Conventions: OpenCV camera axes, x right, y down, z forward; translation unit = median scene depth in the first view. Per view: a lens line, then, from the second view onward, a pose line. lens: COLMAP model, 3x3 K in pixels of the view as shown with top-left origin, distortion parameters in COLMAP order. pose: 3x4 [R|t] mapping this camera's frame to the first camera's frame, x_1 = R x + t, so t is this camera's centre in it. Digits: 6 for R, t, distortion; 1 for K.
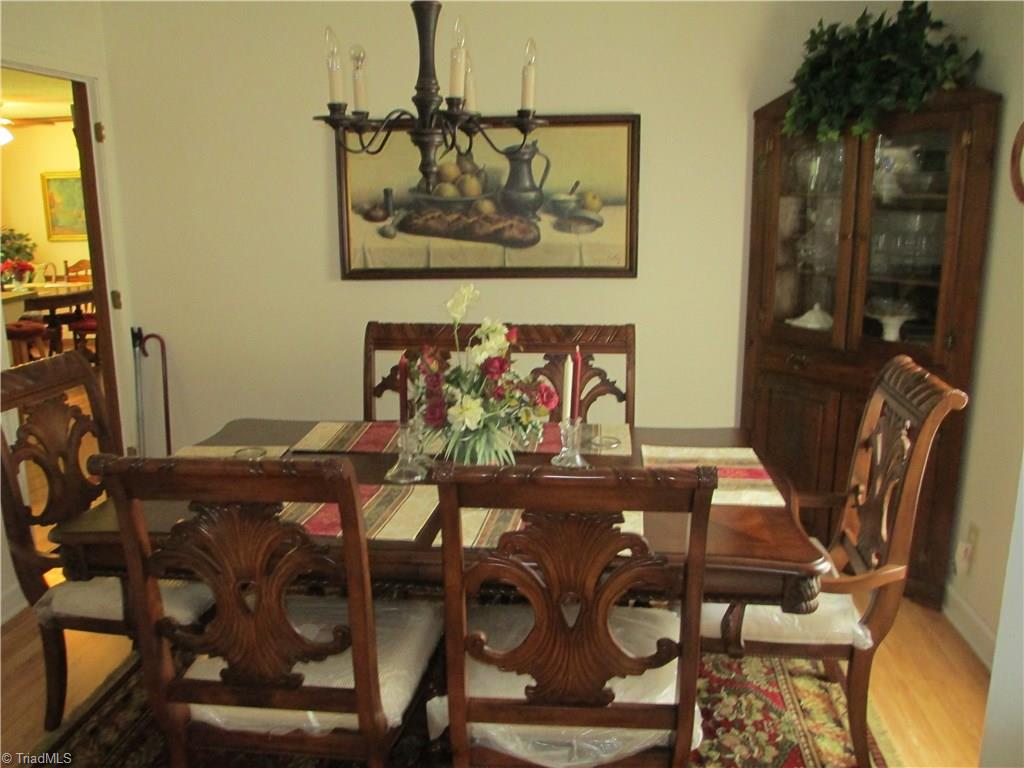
lens RADIAL K [[862.6, 0, 517.5], [0, 862.6, 383.9], [0, 0, 1]] dist [-0.093792, 0.042927]
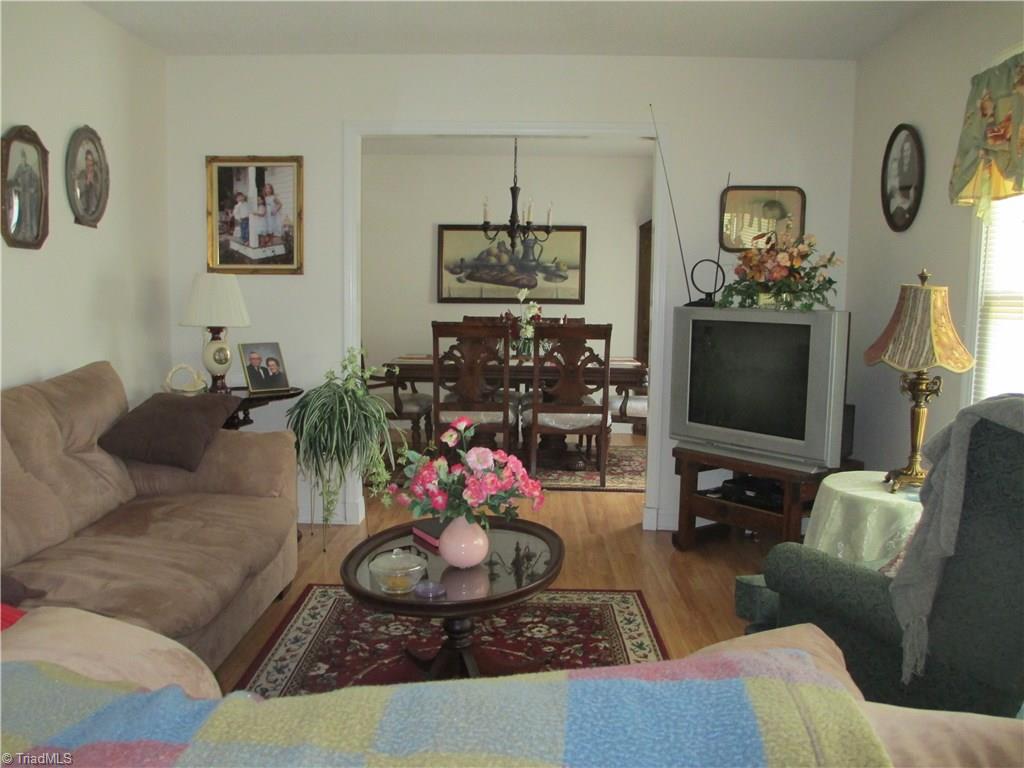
lens RADIAL K [[862.6, 0, 512.8], [0, 862.6, 384.3], [0, 0, 1]] dist [-0.093792, 0.042927]
pose [[0.997379, 0.017435, 0.070219, -0.170592], [-0.009418, 0.993560, -0.112913, 0.296726], [-0.071736, 0.111956, 0.991121, -0.991534]]
